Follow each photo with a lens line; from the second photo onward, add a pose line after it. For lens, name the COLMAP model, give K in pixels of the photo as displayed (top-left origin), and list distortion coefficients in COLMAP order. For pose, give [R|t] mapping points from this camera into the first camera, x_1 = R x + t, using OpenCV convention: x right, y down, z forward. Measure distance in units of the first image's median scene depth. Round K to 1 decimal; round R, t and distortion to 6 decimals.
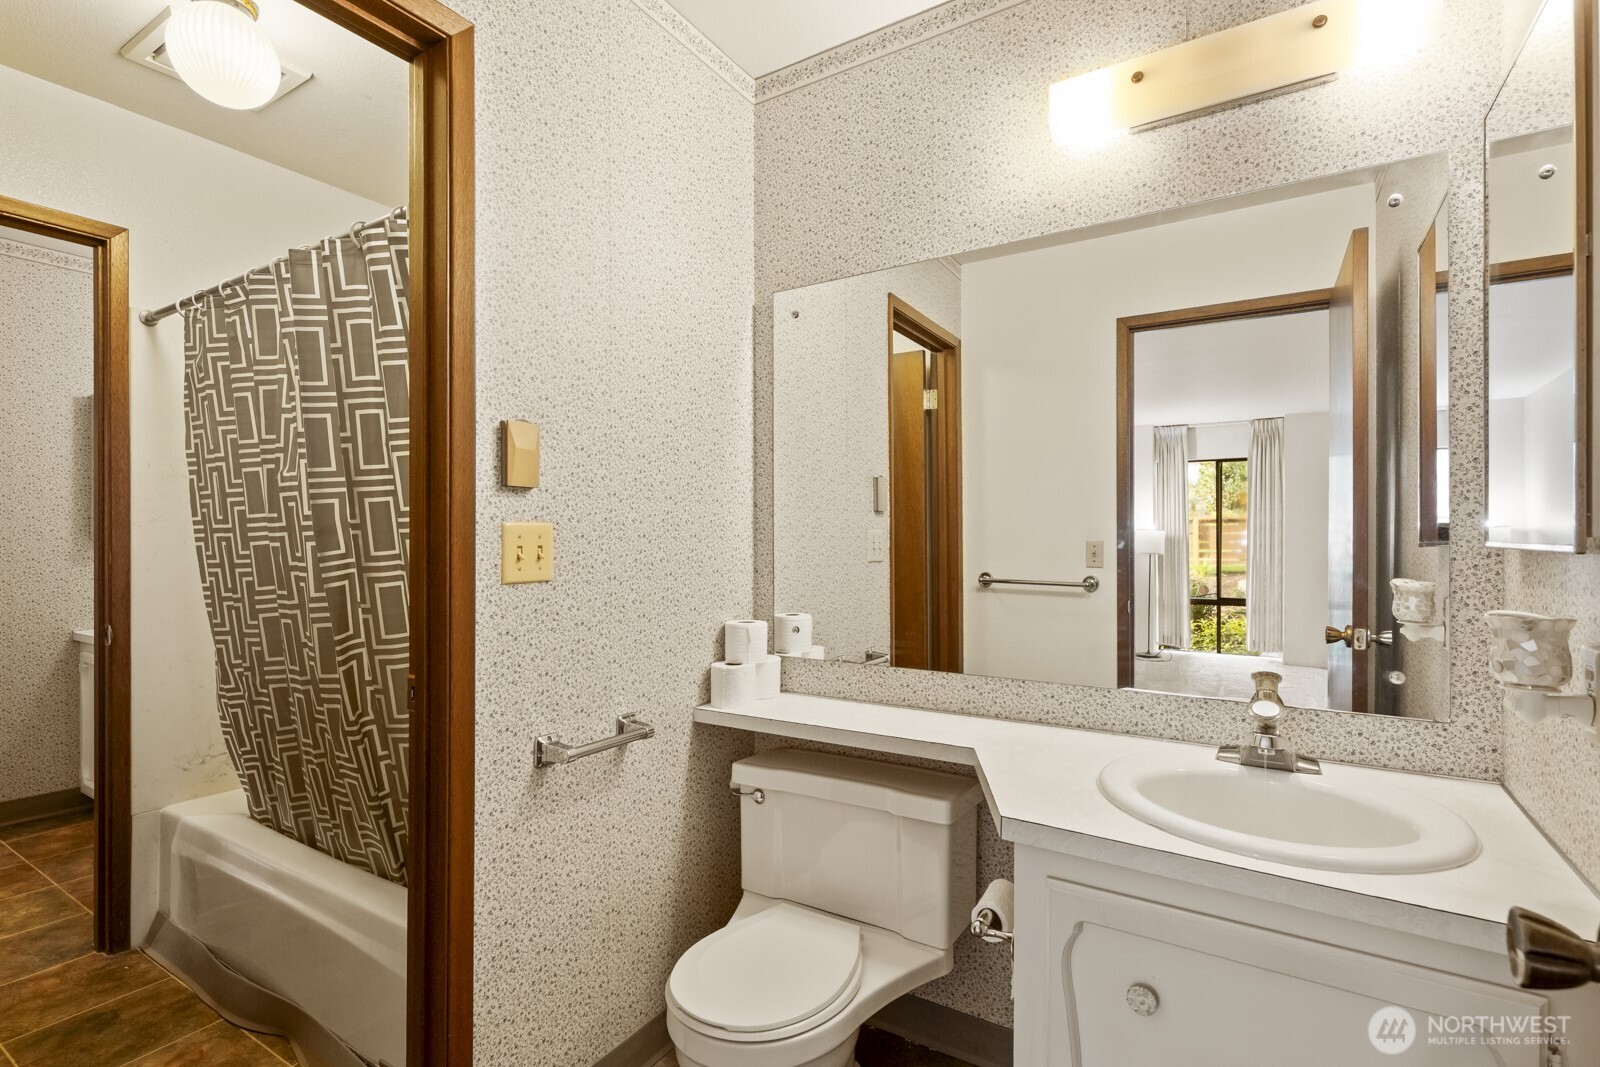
lens RADIAL K [[747.8, 0, 796.8], [0, 747.8, 536.7], [0, 0, 1]] dist [0.006234, -0.000264]
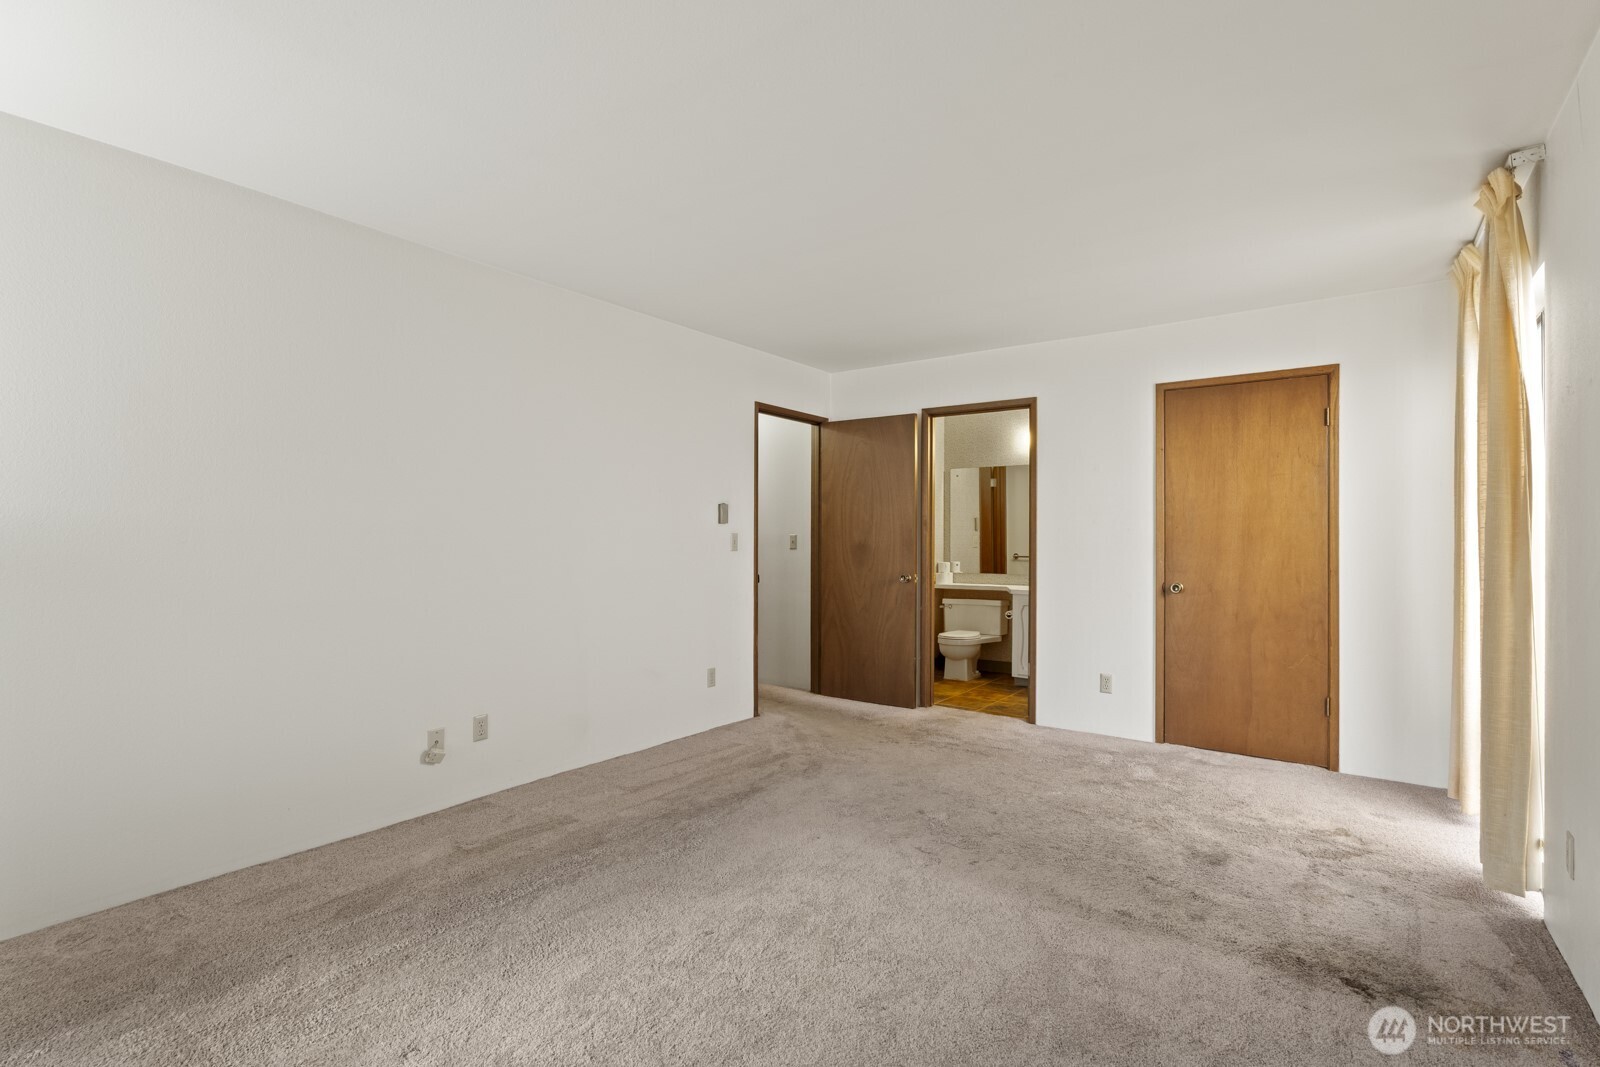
lens RADIAL K [[747.8, 0, 796.8], [0, 747.8, 536.7], [0, 0, 1]] dist [0.006234, -0.000264]
pose [[0.998037, 0.005896, -0.062350, -0.535013], [-0.005789, 0.999981, 0.001899, -0.011235], [0.062360, -0.001535, 0.998053, -2.566892]]
